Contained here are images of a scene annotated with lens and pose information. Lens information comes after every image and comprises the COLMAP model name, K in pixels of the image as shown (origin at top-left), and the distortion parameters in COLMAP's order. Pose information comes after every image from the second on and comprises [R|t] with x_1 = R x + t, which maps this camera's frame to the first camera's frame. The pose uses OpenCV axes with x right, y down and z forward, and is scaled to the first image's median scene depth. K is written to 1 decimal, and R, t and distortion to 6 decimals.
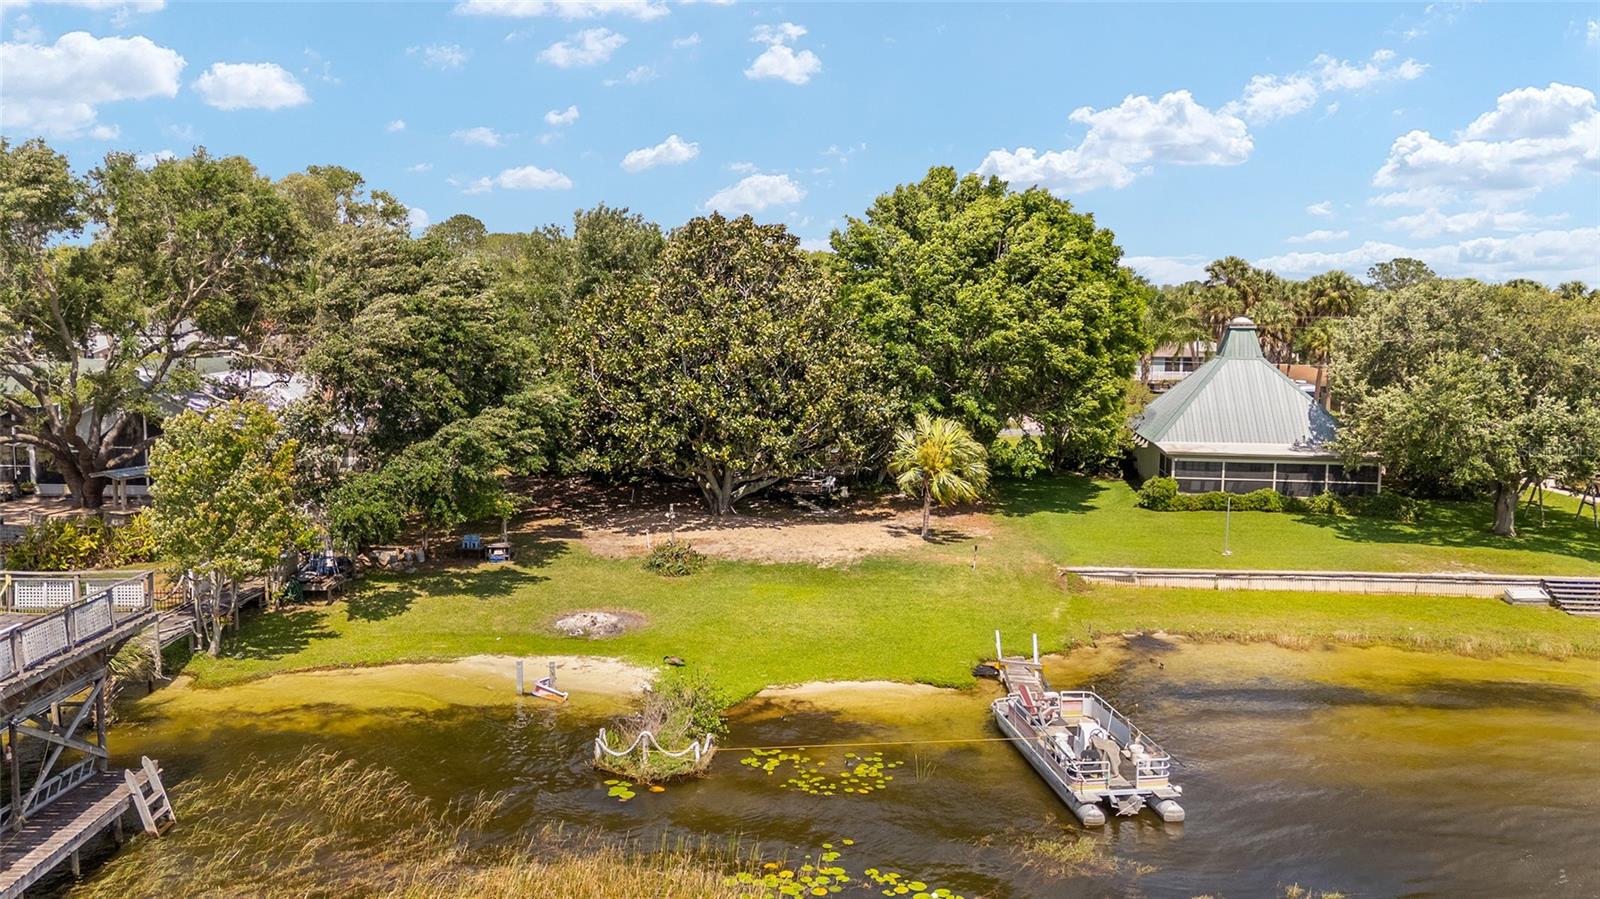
lens RADIAL K [[1218.9, 0, 800.0], [0, 1218.9, 449.5], [0, 0, 1]] dist [0.030392, -0.006833]
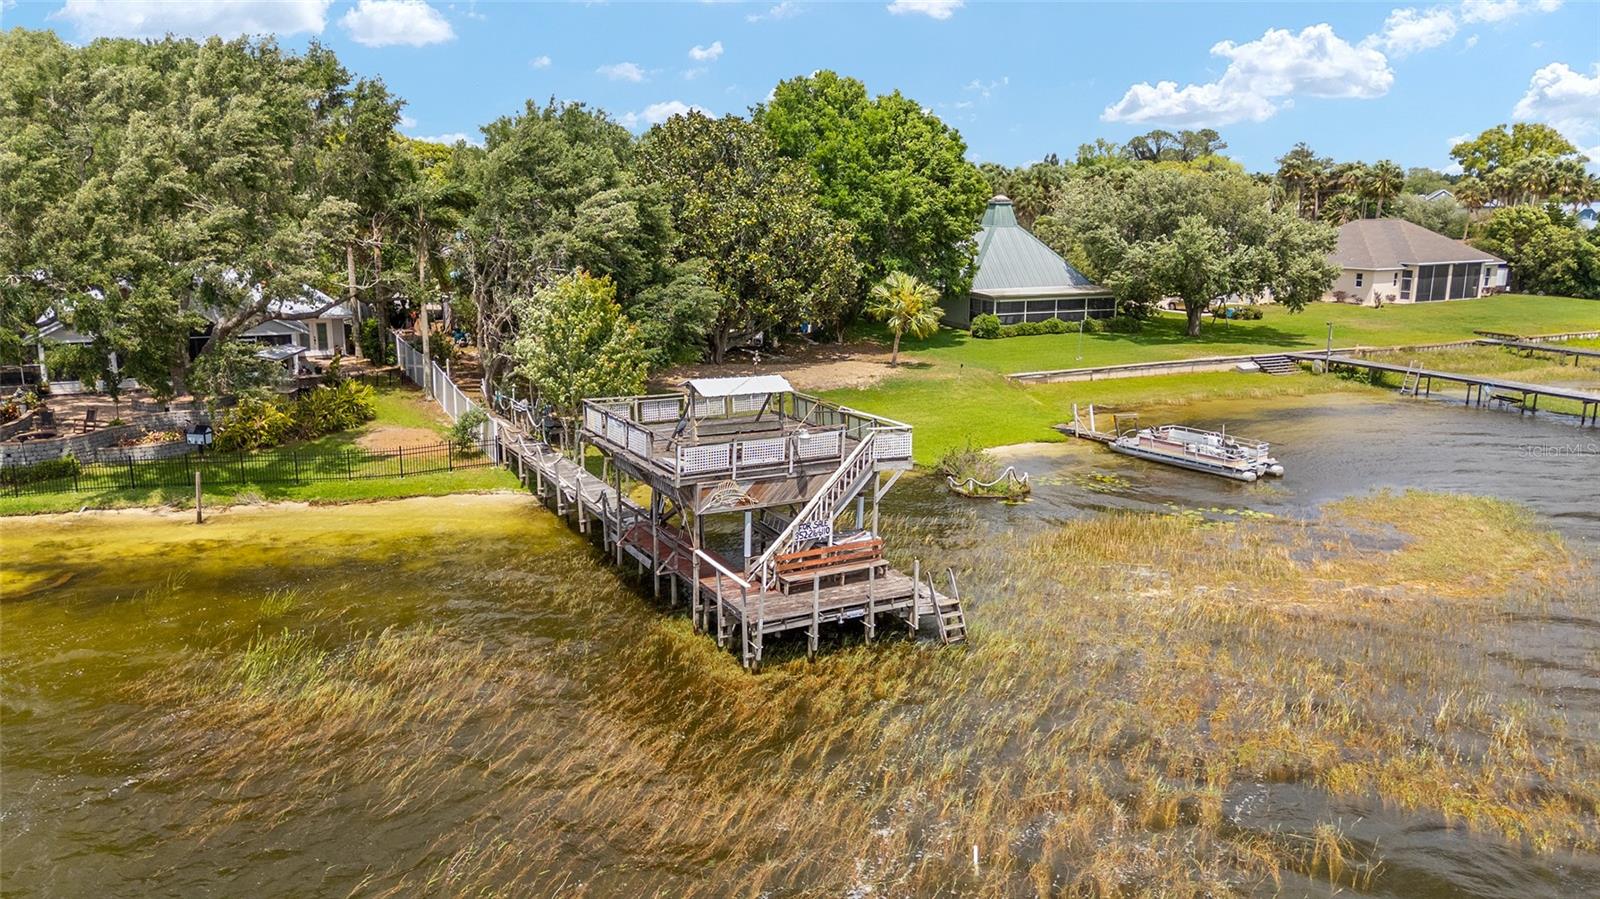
lens RADIAL K [[1218.9, 0, 800.0], [0, 1218.9, 449.5], [0, 0, 1]] dist [0.030392, -0.006833]
pose [[0.875029, -0.108390, 0.471780, -0.647079], [0.061969, 0.991672, 0.112898, 0.006667], [-0.480088, -0.069553, 0.874459, -0.126812]]
